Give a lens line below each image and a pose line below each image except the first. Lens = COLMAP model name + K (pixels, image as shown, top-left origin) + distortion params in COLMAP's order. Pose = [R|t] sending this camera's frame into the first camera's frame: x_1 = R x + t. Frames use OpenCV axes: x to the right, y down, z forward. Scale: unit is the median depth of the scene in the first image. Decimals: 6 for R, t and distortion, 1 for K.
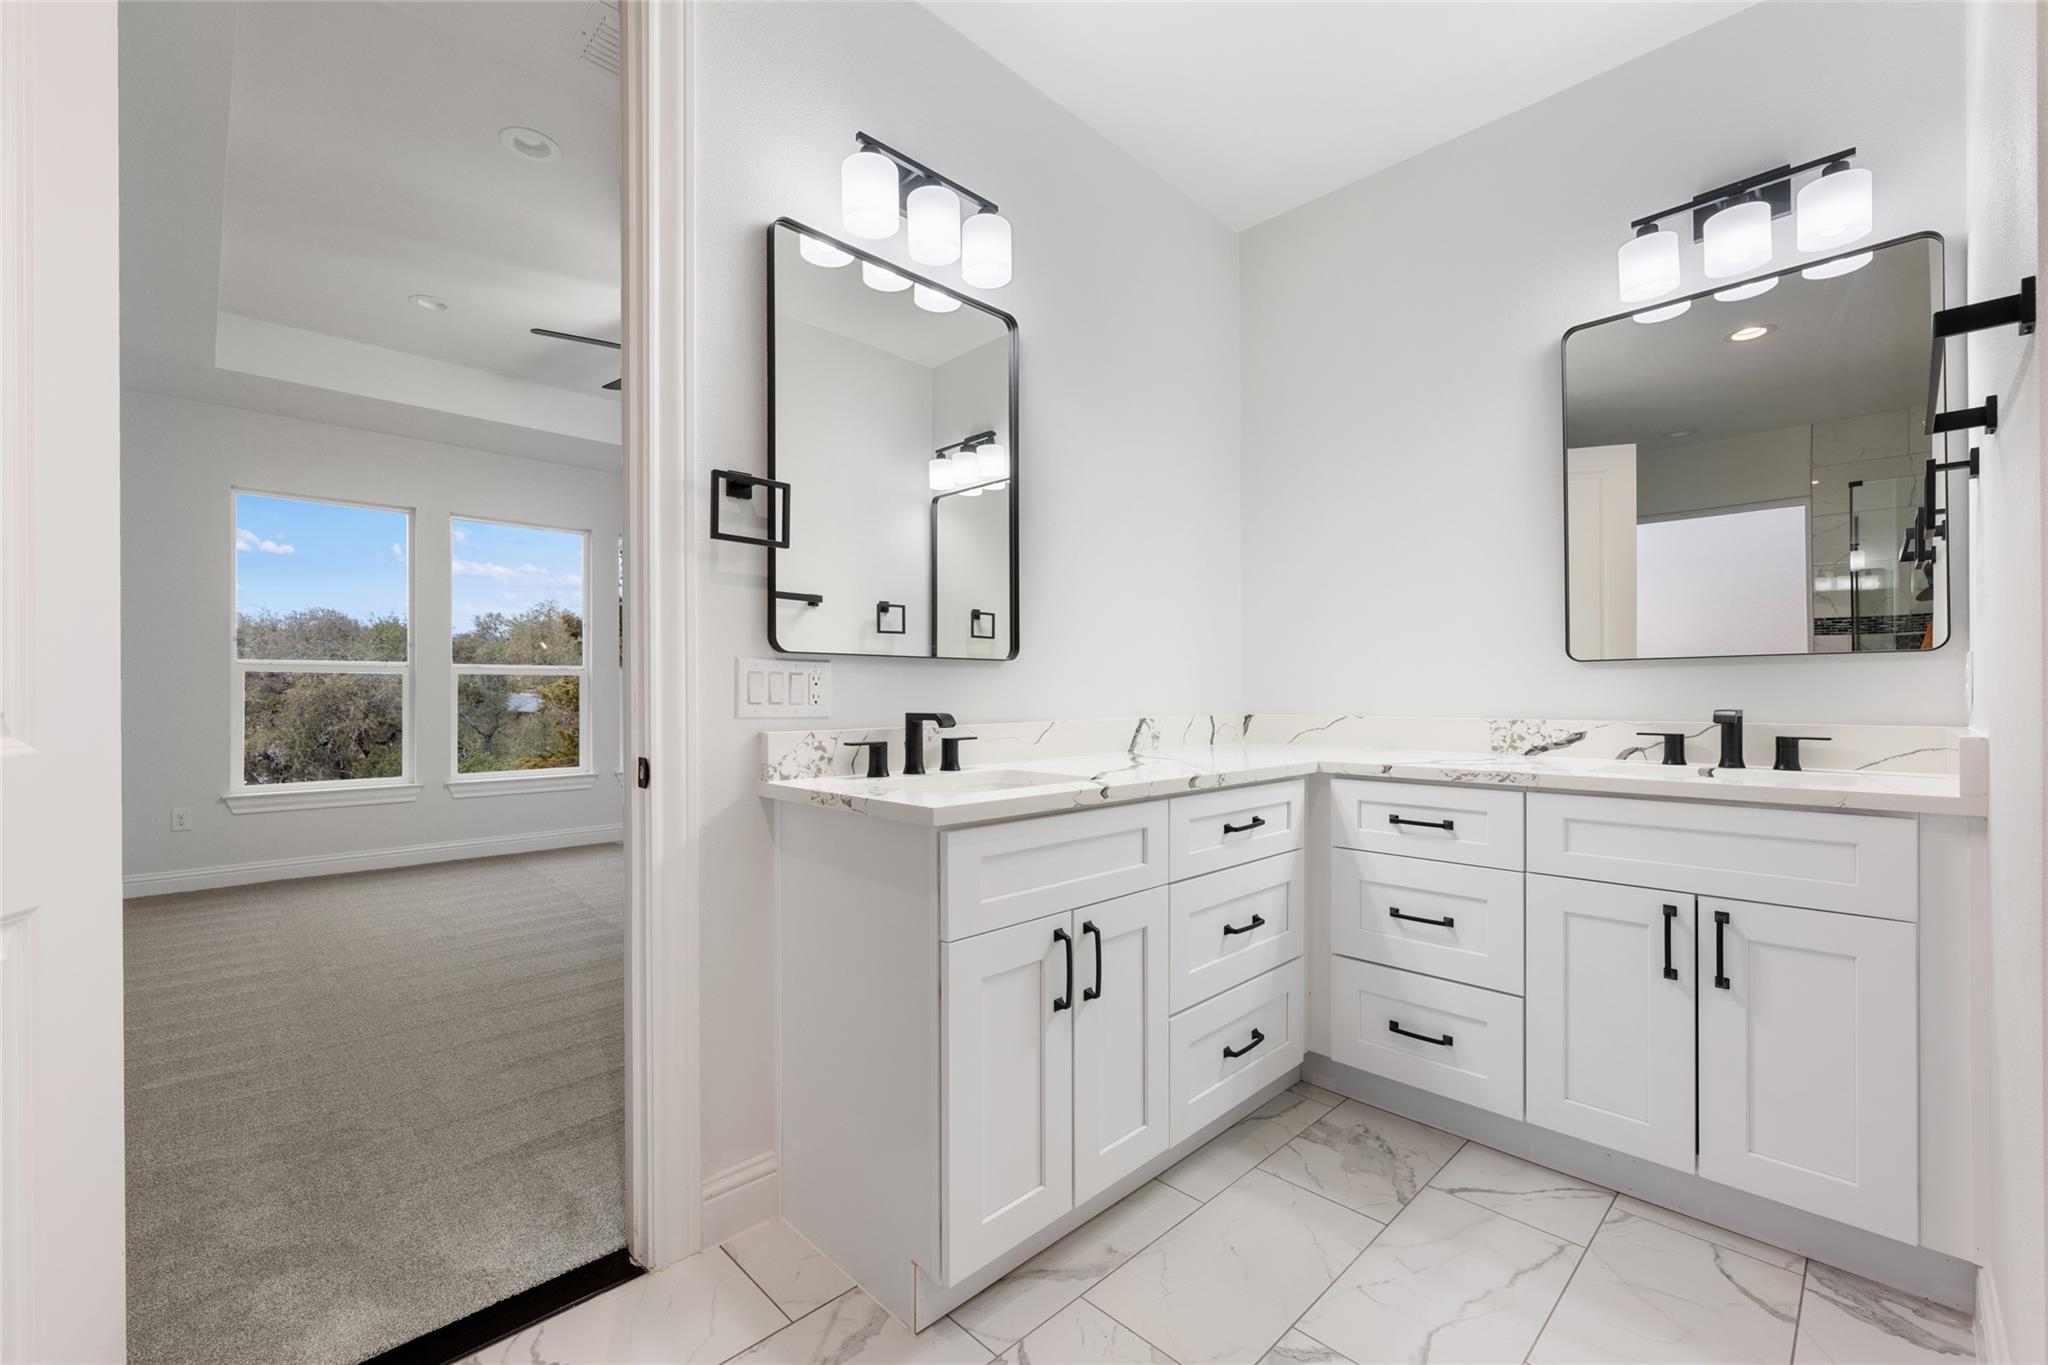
lens RADIAL K [[882.3, 0, 1061.9], [0, 882.3, 694.6], [0, 0, 1]] dist [-0.000552, -0.000577]
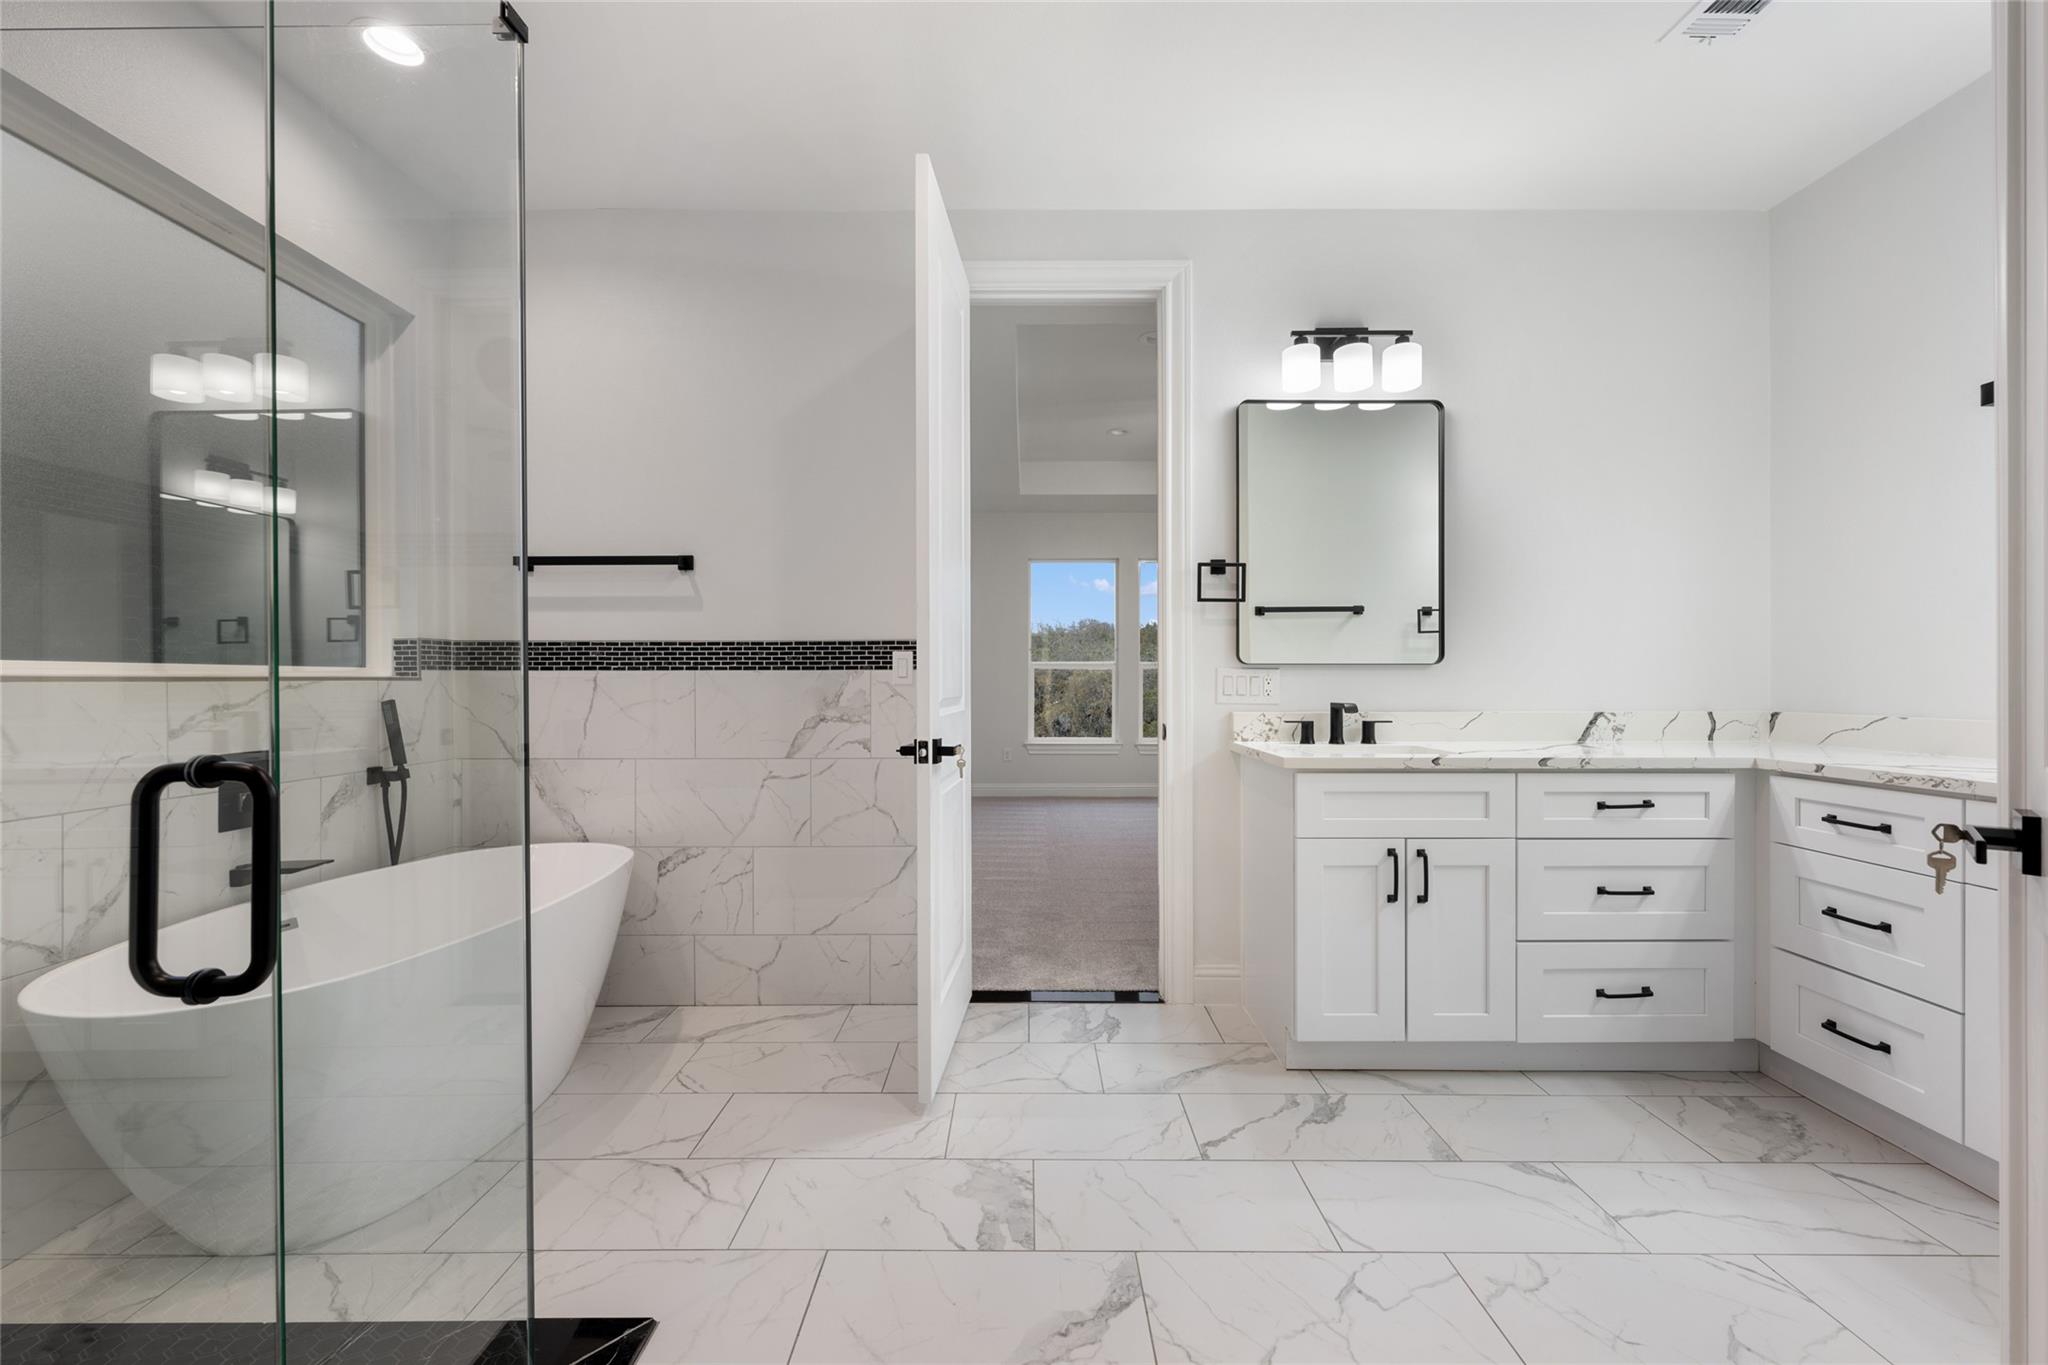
lens RADIAL K [[821.7, 0, 1025.7], [0, 821.7, 677.3], [0, 0, 1]] dist [-0.001321, -0.000548]
pose [[0.715031, 0.000545, -0.699093, 0.414759], [-0.003773, 0.999988, -0.003080, -0.015401], [0.699083, 0.004840, 0.715025, -0.345037]]
